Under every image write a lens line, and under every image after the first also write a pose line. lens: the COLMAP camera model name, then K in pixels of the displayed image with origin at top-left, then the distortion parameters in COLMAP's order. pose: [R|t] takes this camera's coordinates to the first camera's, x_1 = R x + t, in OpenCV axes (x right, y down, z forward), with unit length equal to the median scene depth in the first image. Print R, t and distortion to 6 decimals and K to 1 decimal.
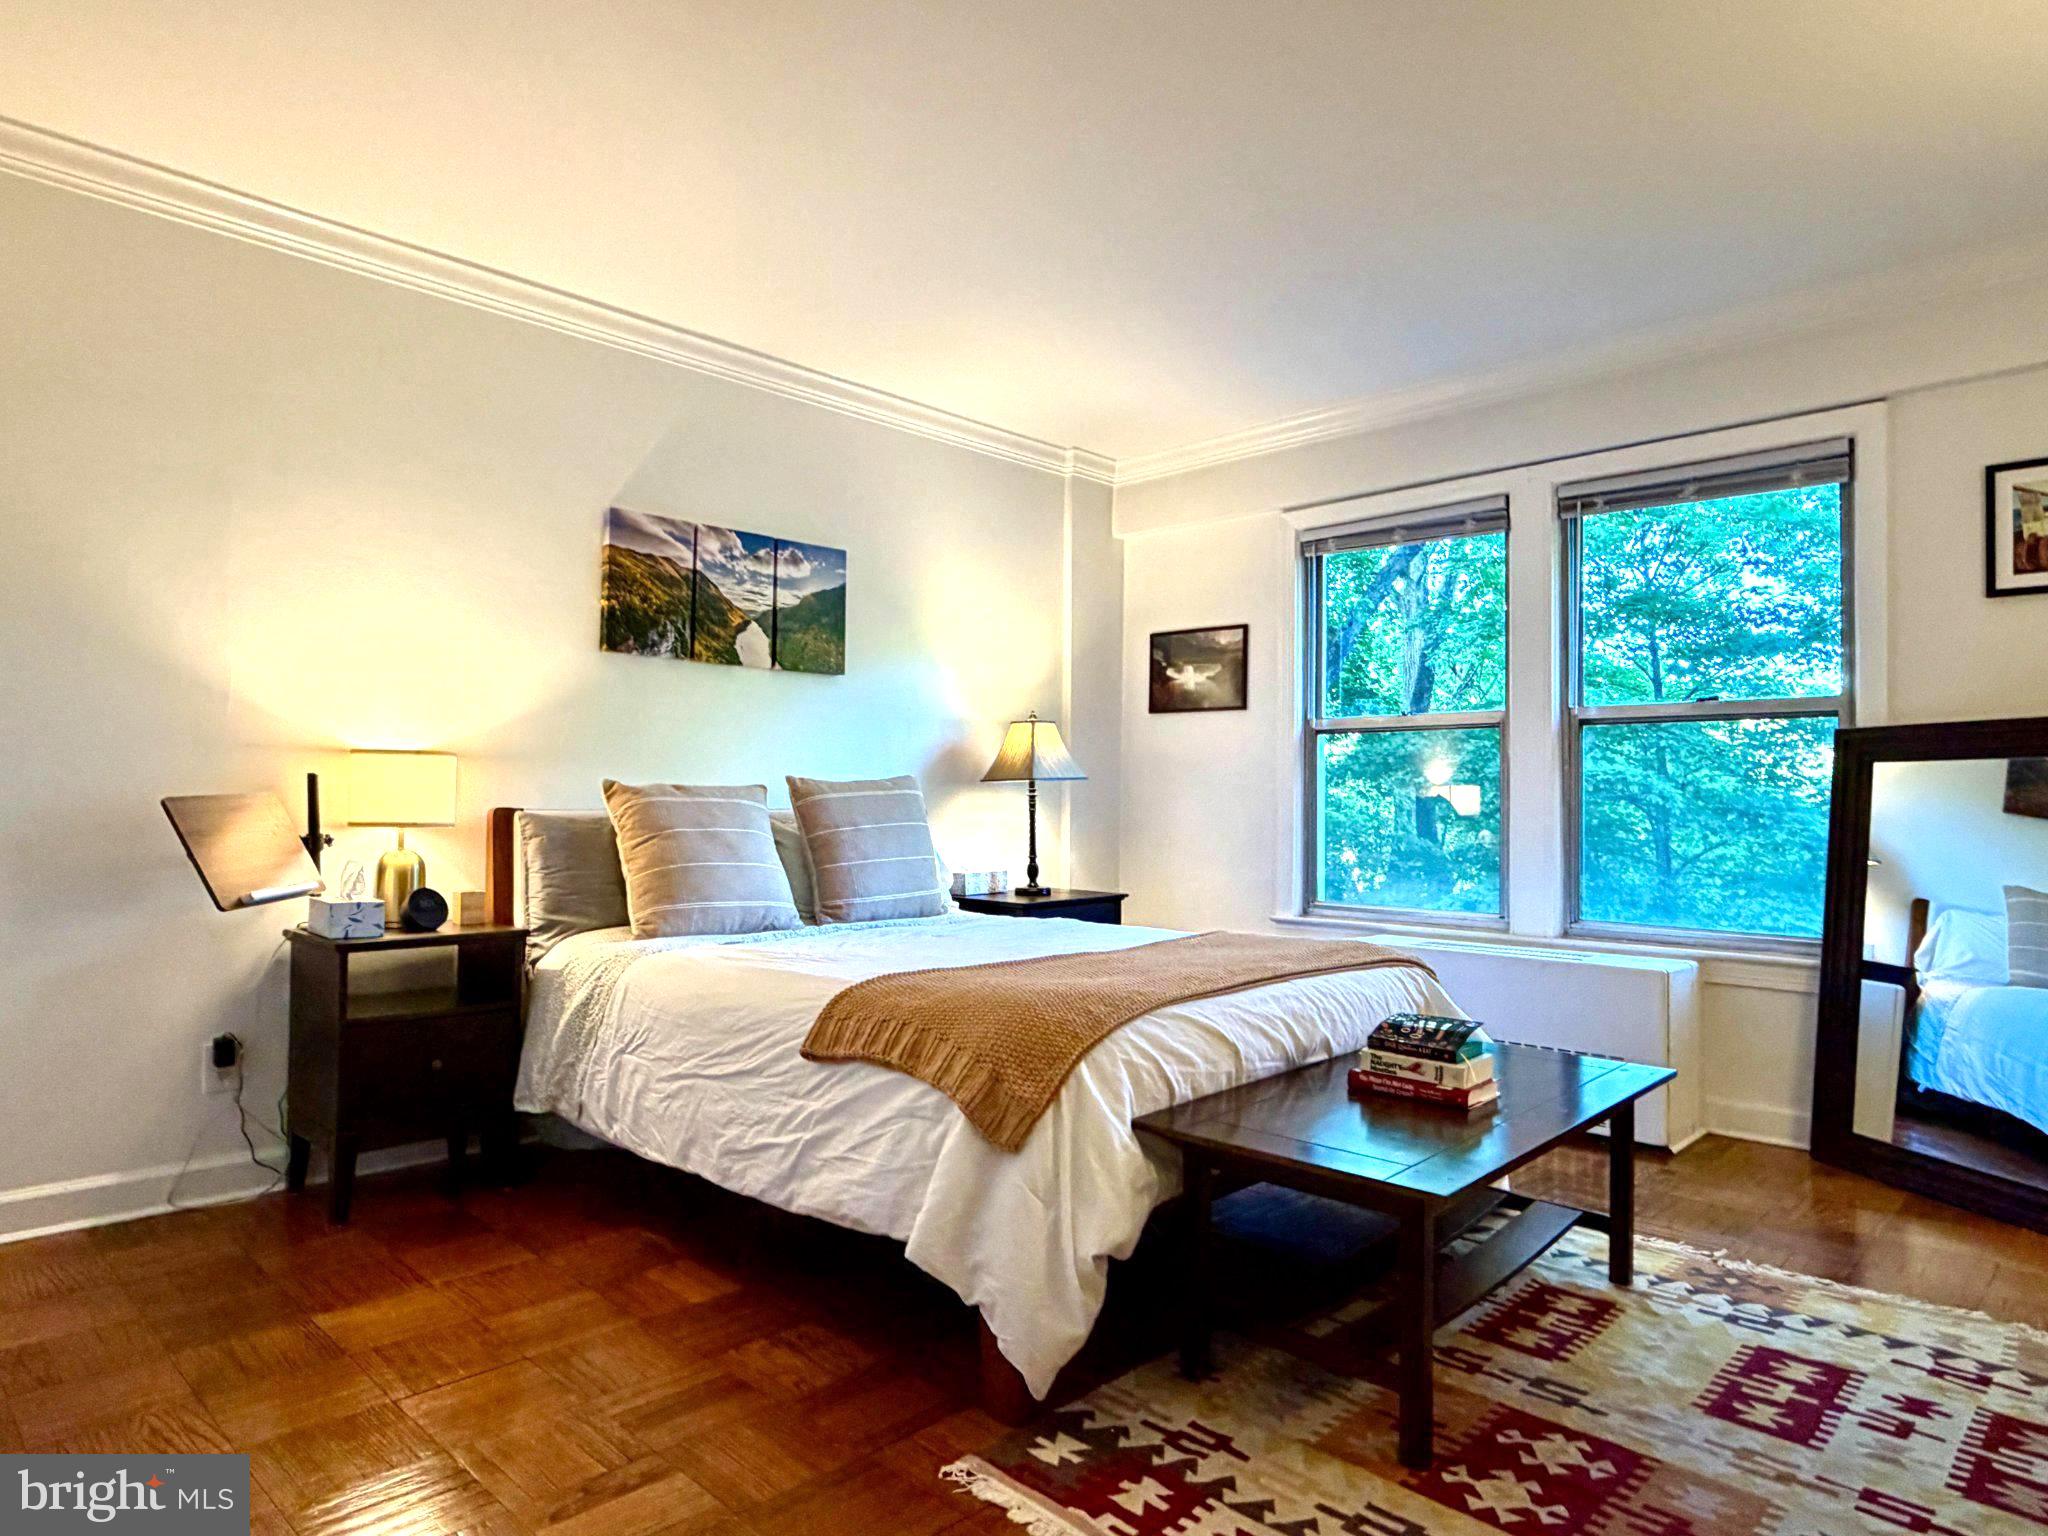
lens RADIAL K [[1254.0, 0, 1022.5], [0, 1254.0, 779.9], [0, 0, 1]] dist [-0.001694, -0.000355]
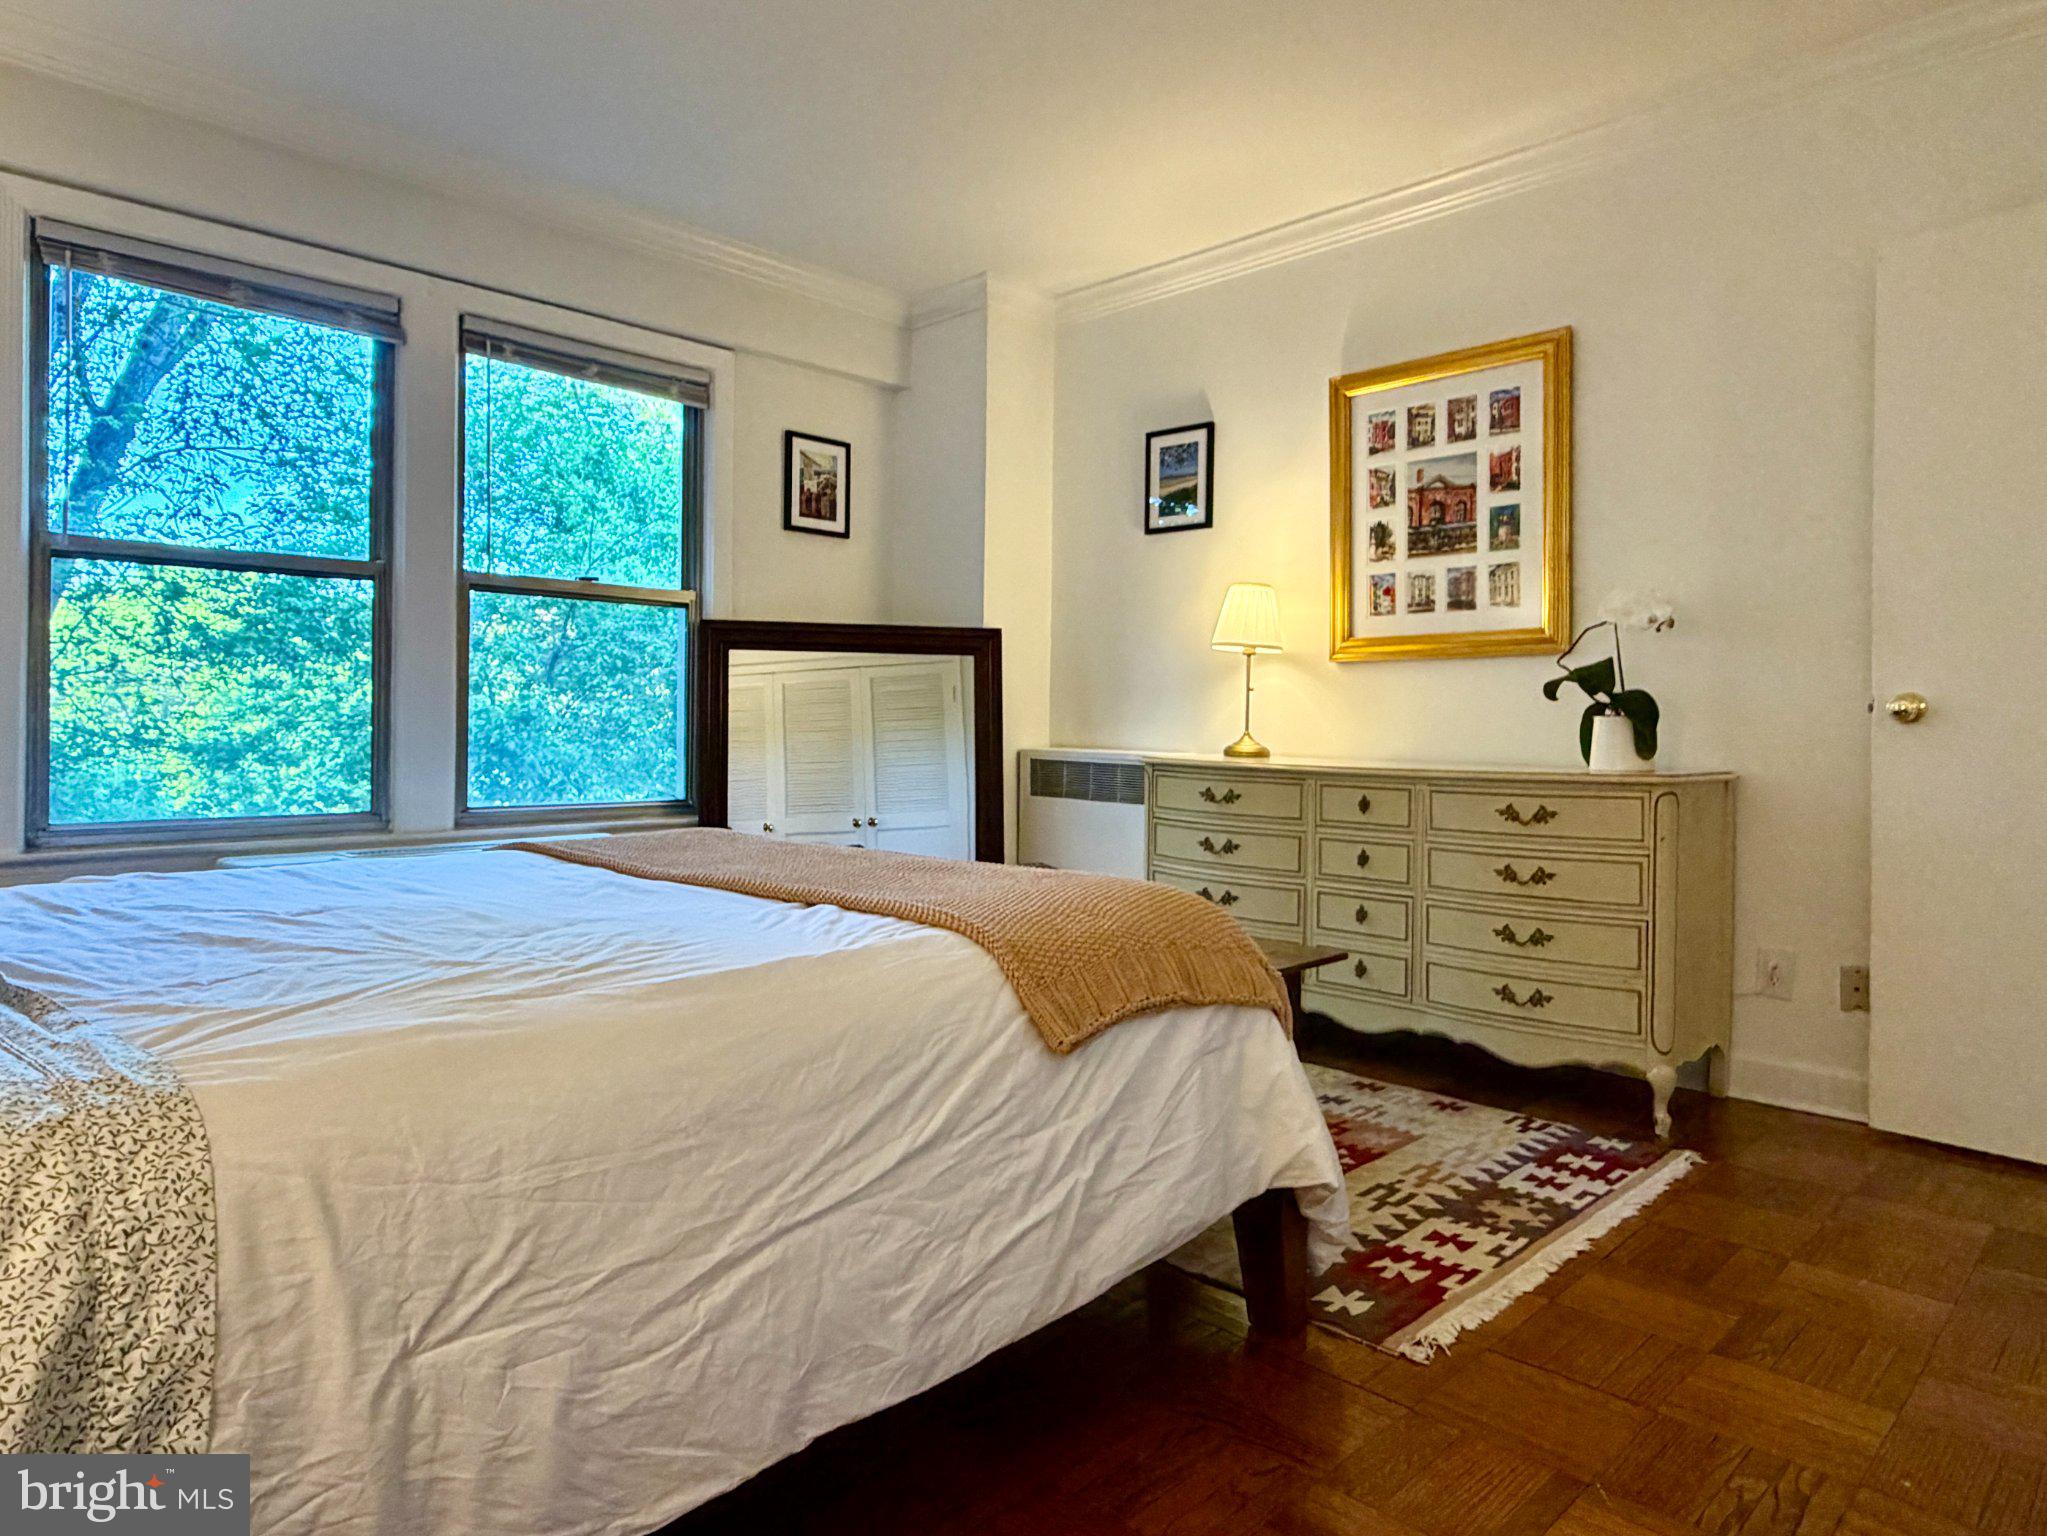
lens RADIAL K [[1245.0, 0, 1023.4], [0, 1245.0, 760.3], [0, 0, 1]] dist [0.001950, -0.000018]
pose [[0.002500, -0.037446, 0.999296, -0.735132], [-0.022361, 0.999047, 0.037492, 0.056882], [-0.999747, -0.022439, 0.001661, 0.981648]]
